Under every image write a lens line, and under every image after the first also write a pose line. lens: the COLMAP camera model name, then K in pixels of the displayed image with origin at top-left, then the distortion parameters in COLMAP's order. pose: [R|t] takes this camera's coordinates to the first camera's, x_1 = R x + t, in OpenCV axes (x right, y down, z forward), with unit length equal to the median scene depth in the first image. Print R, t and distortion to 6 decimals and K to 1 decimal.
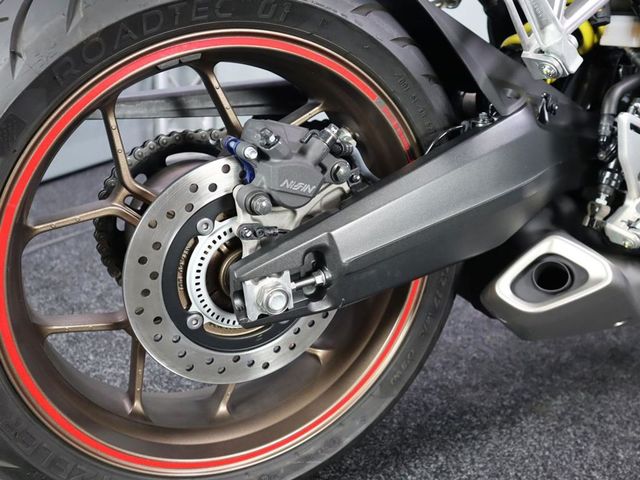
lens RADIAL K [[674.1, 0, 318.7], [0, 674.1, 239.6], [0, 0, 1]] dist [-0.021579, 0.000000]
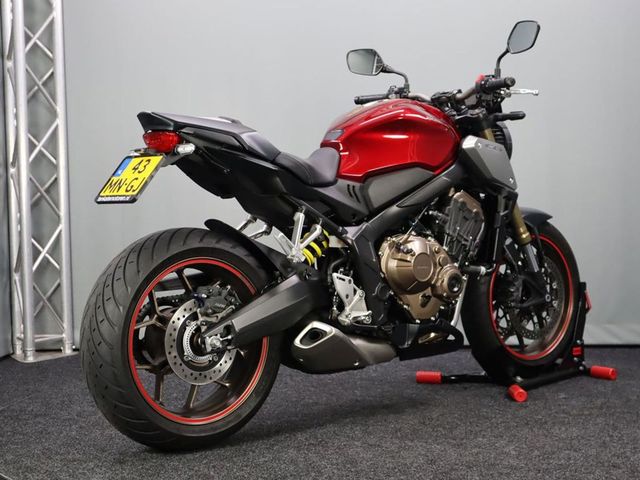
lens RADIAL K [[688.7, 0, 318.6], [0, 688.7, 242.0], [0, 0, 1]] dist [-0.023093, 0.000000]
pose [[0.970367, -0.082185, 0.227229, -0.252932], [0.140777, 0.956585, -0.255199, 0.454478], [-0.196391, 0.279625, 0.939809, -1.888963]]
